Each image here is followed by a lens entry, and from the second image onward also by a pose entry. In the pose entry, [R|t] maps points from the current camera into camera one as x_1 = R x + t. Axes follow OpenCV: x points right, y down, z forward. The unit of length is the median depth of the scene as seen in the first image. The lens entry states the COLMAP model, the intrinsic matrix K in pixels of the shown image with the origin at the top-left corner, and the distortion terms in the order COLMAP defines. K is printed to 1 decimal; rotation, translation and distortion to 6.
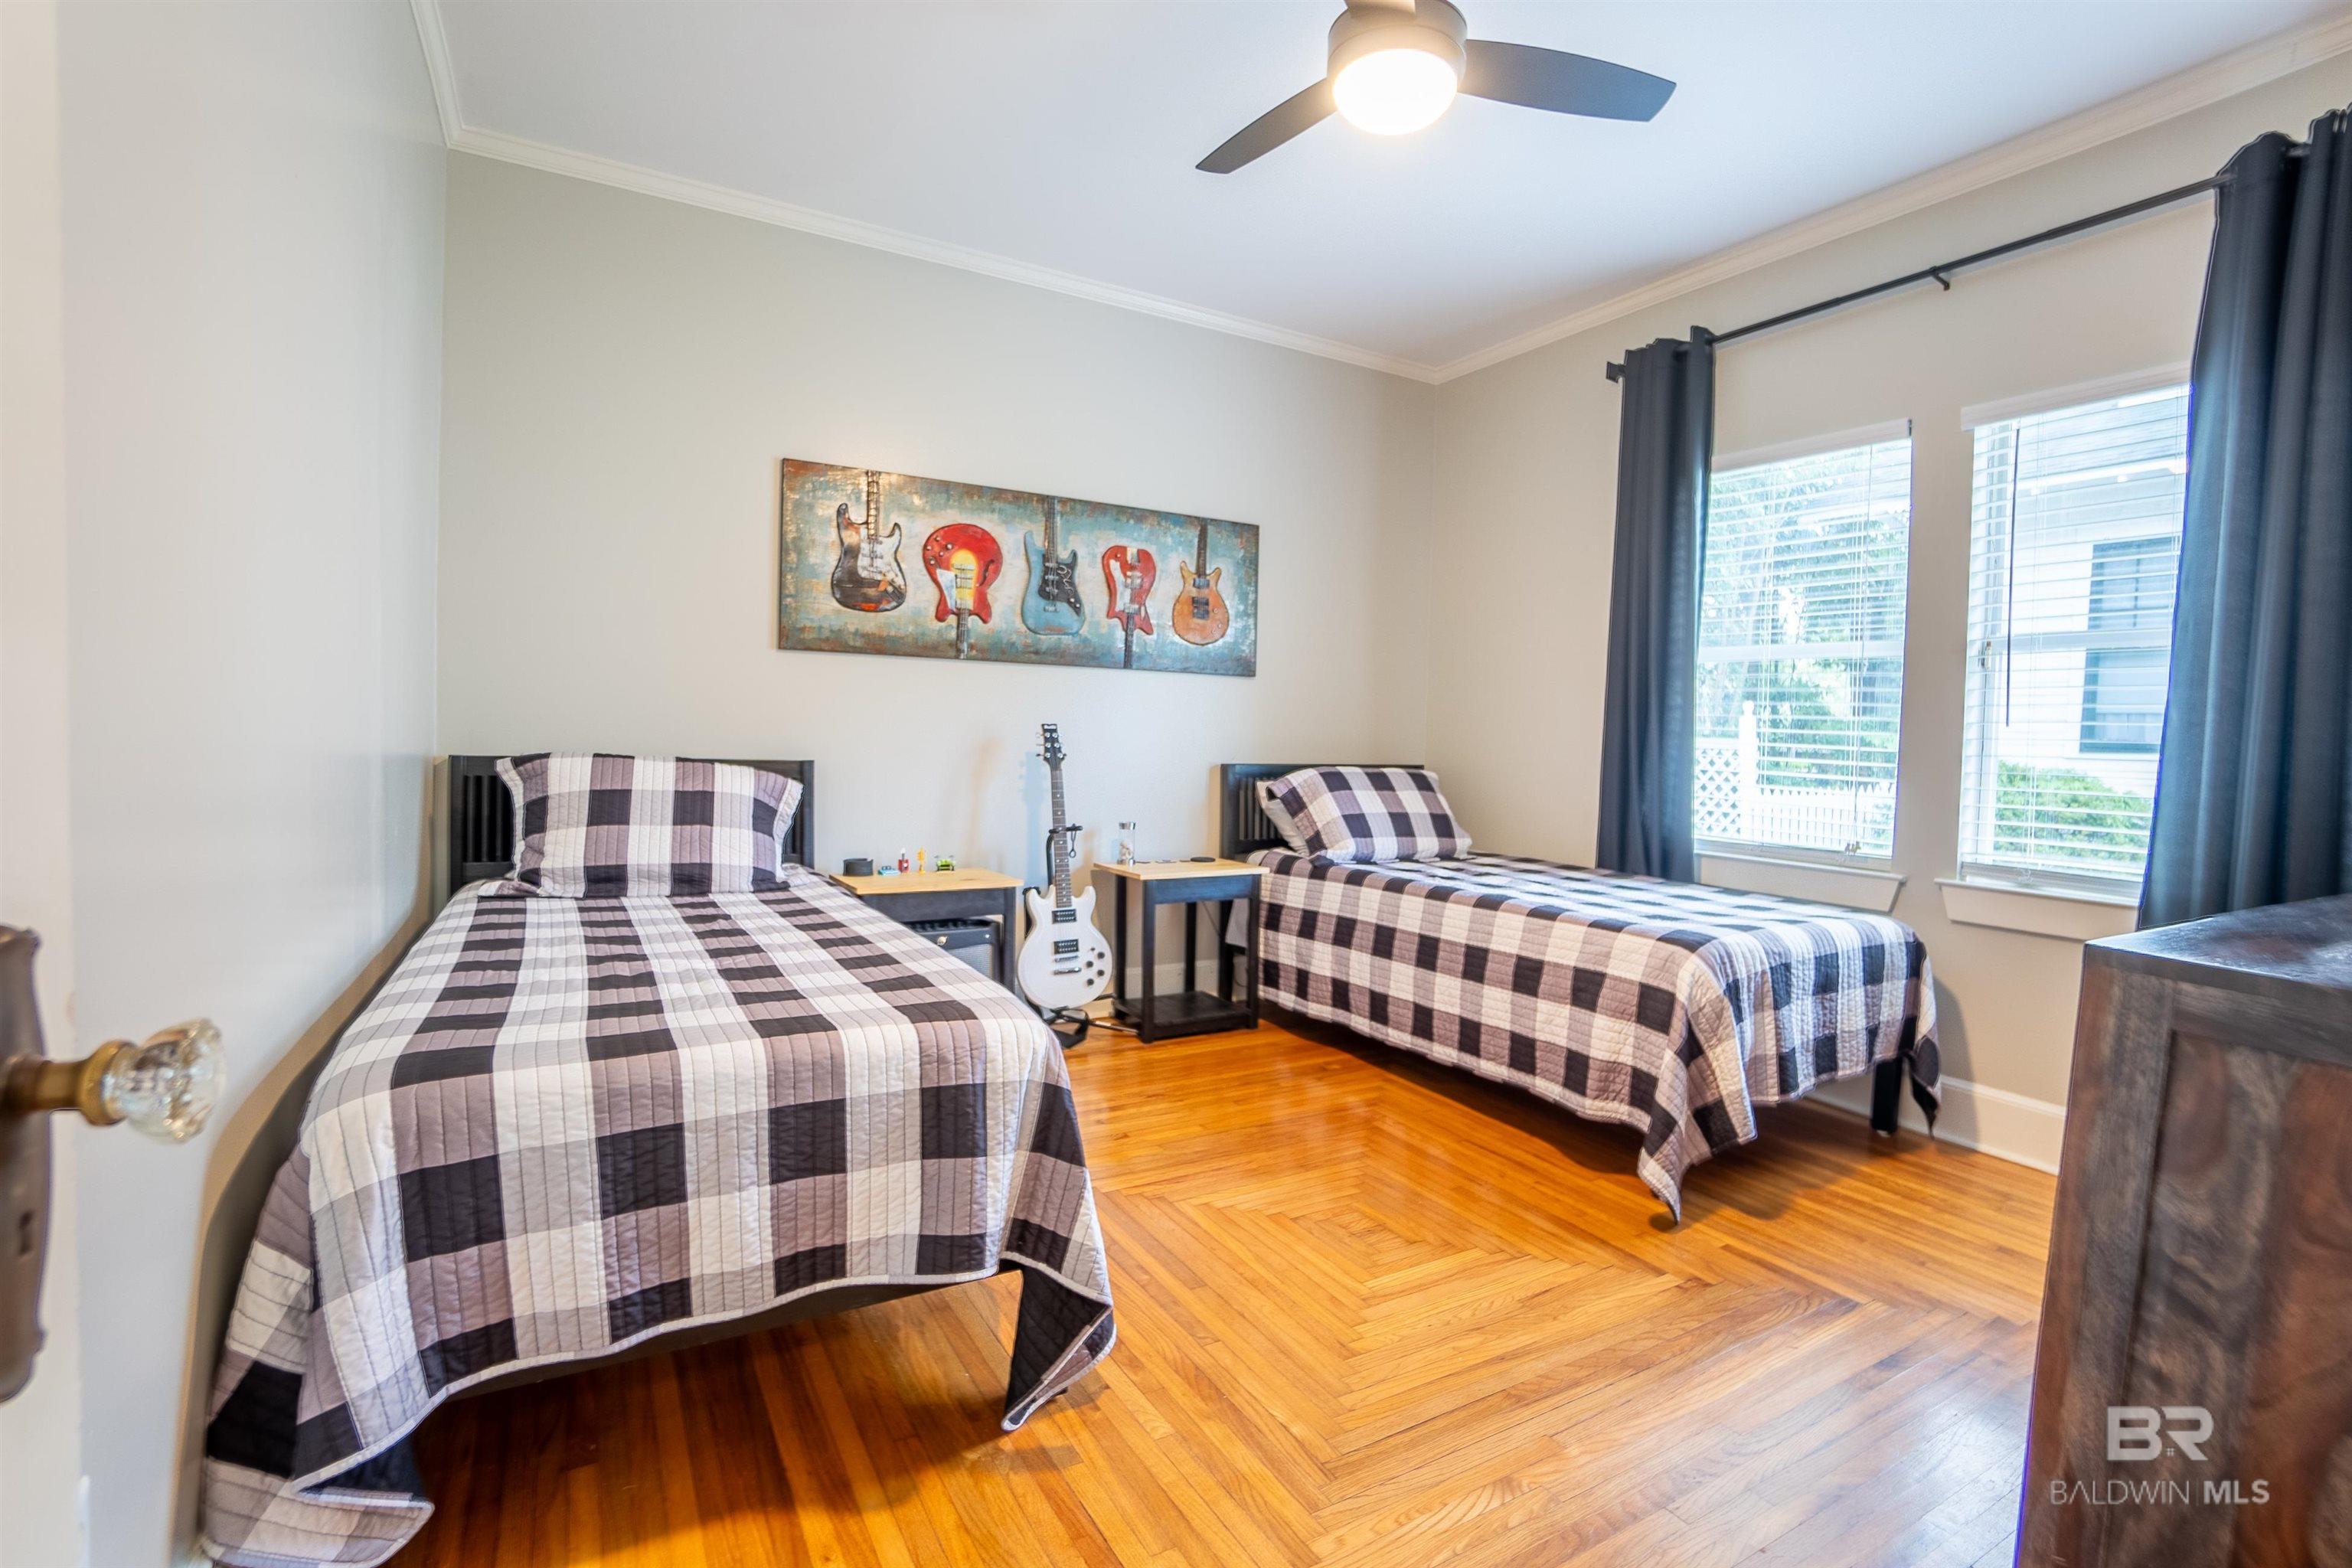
lens RADIAL K [[1055.9, 0, 1179.6], [0, 1055.9, 779.4], [0, 0, 1]] dist [-0.050107, 0.015673]
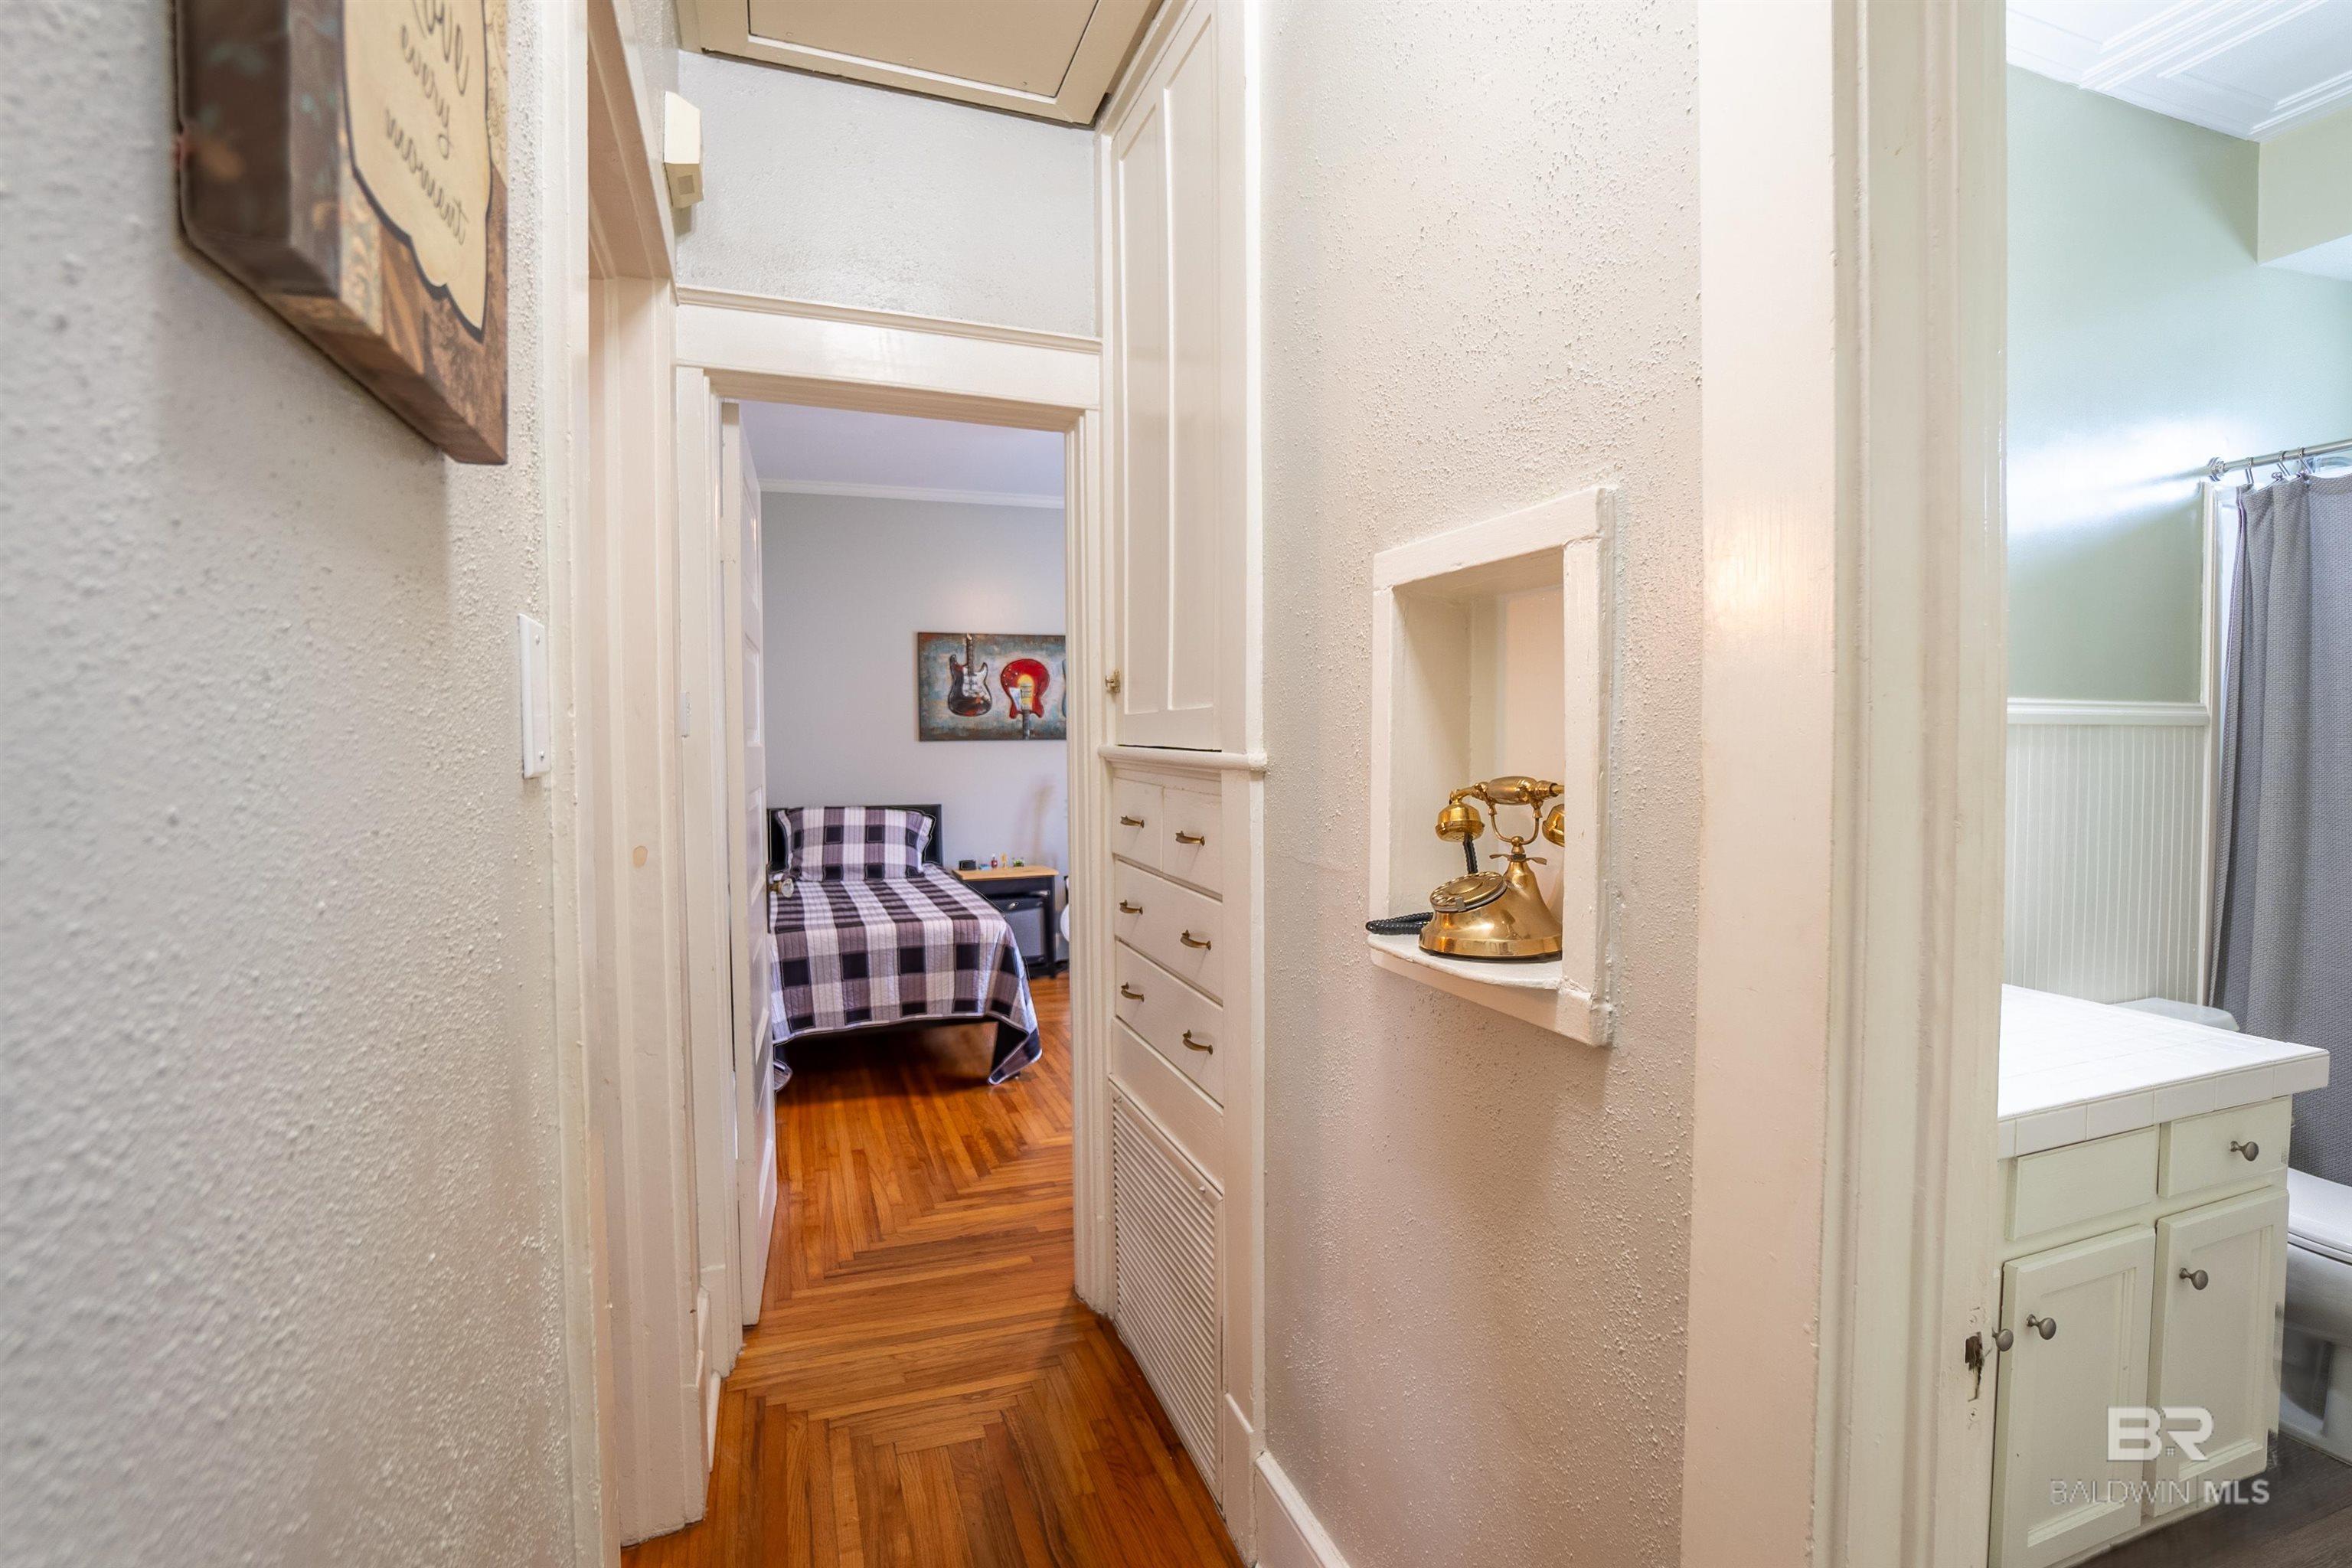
lens RADIAL K [[1055.9, 0, 1167.1], [0, 1055.9, 781.6], [0, 0, 1]] dist [-0.050107, 0.015673]
pose [[0.983921, -0.029307, -0.176183, 0.407641], [0.028727, 0.999570, -0.005840, -0.042716], [0.176278, 0.000685, 0.984340, -0.808717]]
